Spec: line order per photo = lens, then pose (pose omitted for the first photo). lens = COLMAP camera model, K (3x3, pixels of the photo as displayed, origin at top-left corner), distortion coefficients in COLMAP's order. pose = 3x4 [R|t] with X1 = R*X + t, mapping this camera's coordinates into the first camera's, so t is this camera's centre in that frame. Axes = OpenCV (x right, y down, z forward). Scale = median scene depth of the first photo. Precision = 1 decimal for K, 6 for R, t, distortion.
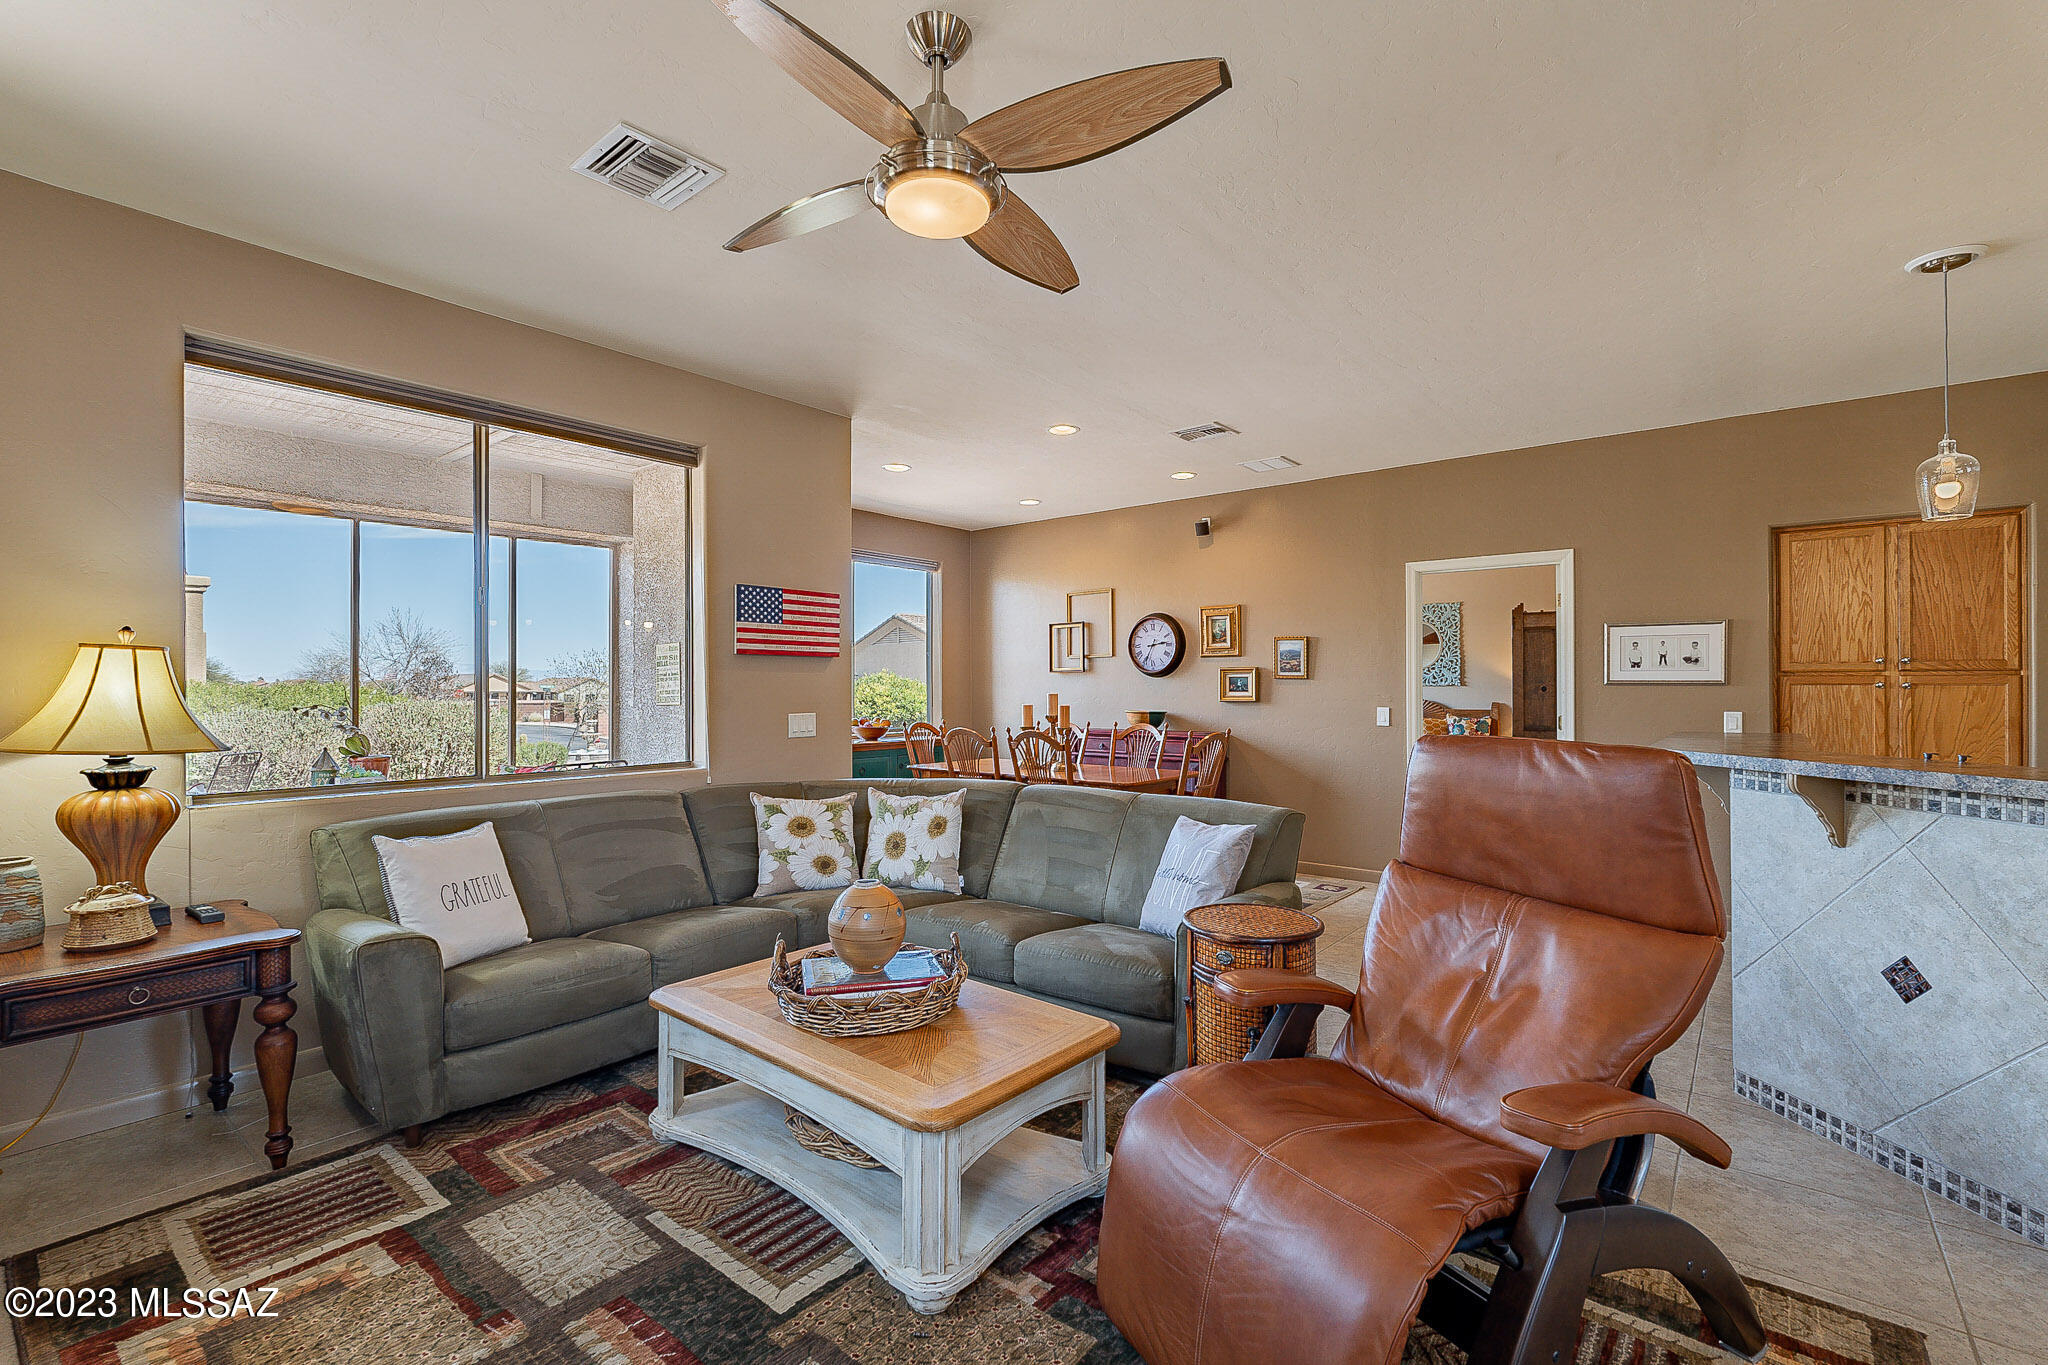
lens RADIAL K [[905.1, 0, 1020.9], [0, 905.1, 682.4], [0, 0, 1]] dist [-0.001226, -0.000058]
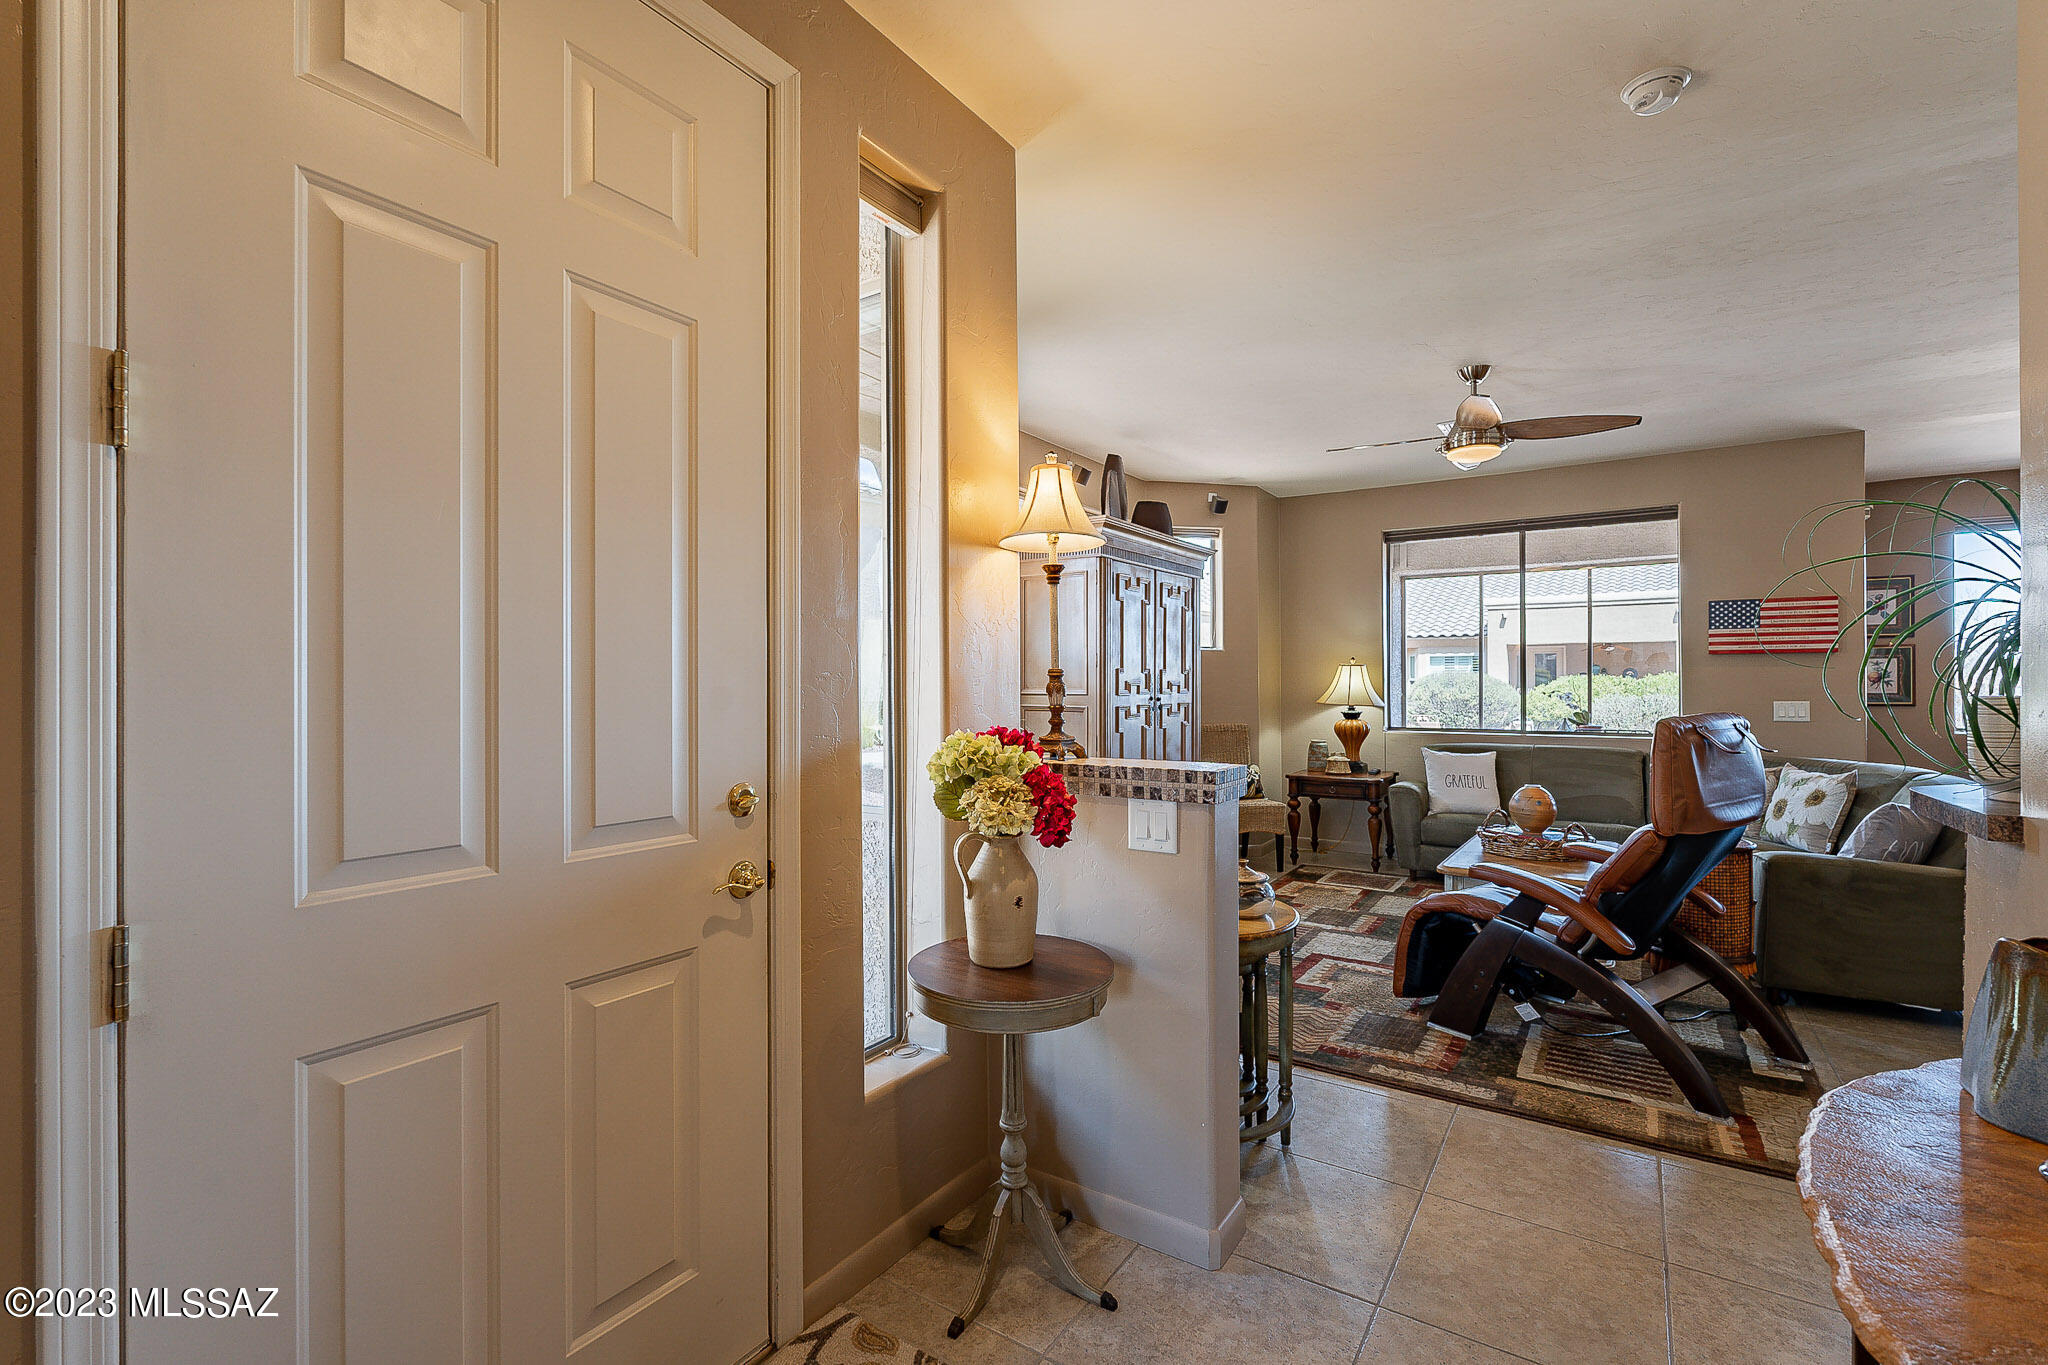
lens RADIAL K [[905.1, 0, 1020.9], [0, 905.1, 682.4], [0, 0, 1]] dist [-0.001226, -0.000058]
pose [[0.091633, -0.000101, -0.995793, 1.082091], [0.004873, 0.999988, 0.000347, 0.005134], [0.995781, -0.004885, 0.091632, -0.137188]]
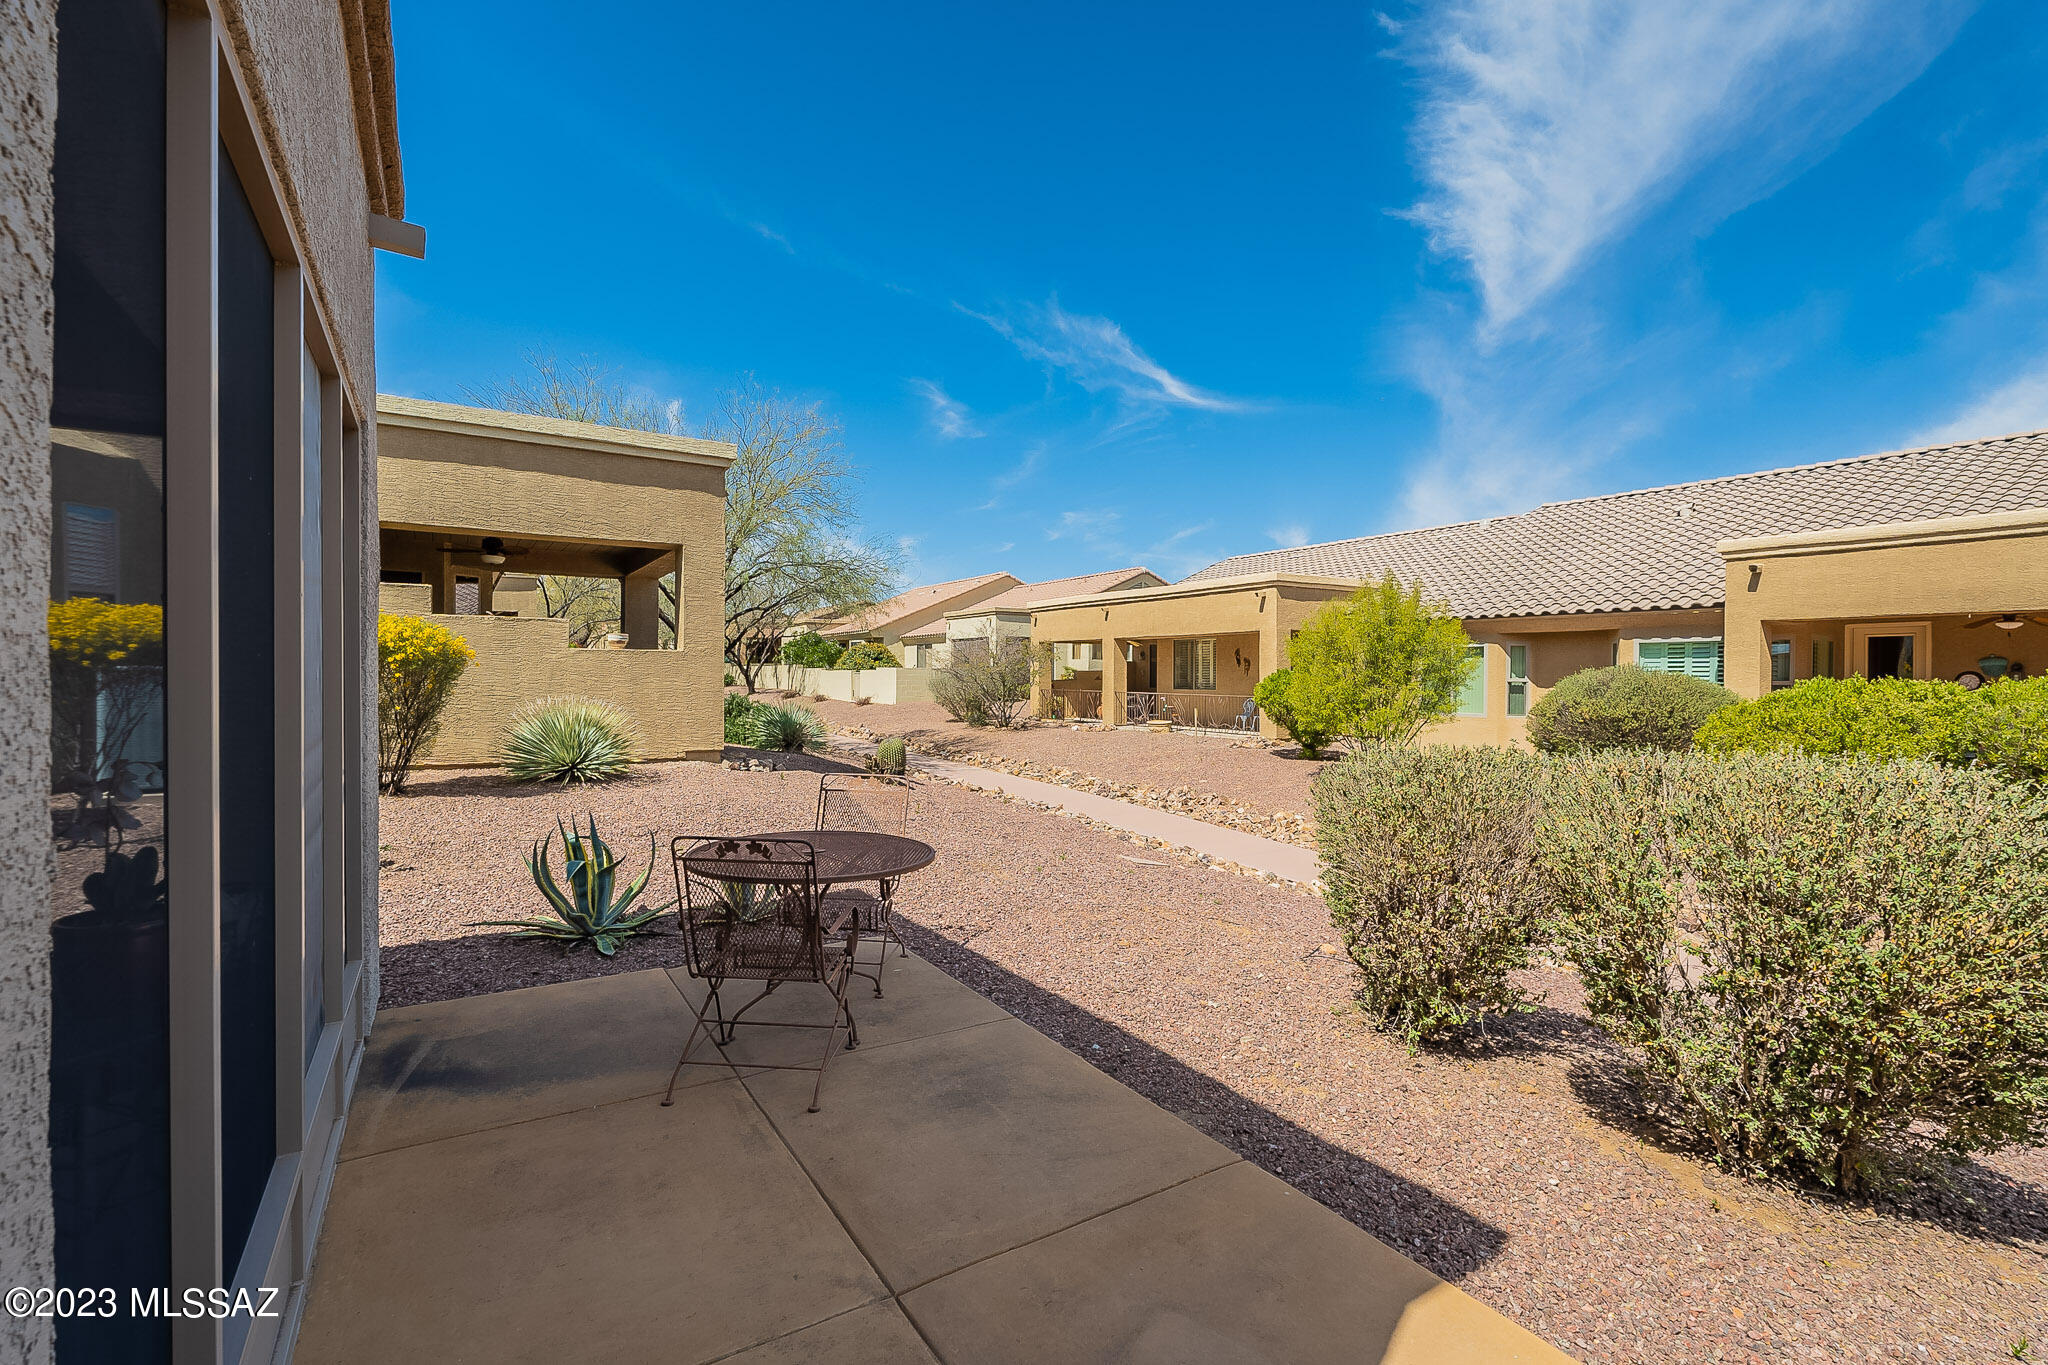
lens RADIAL K [[891.4, 0, 1020.5], [0, 891.4, 683.6], [0, 0, 1]] dist [-0.003615, -0.000013]
pose [[-0.308317, 0.008209, -0.951248, -0.776759], [-0.002029, 0.999955, 0.009287, -0.022426], [0.951281, 0.004794, -0.308287, 2.221246]]
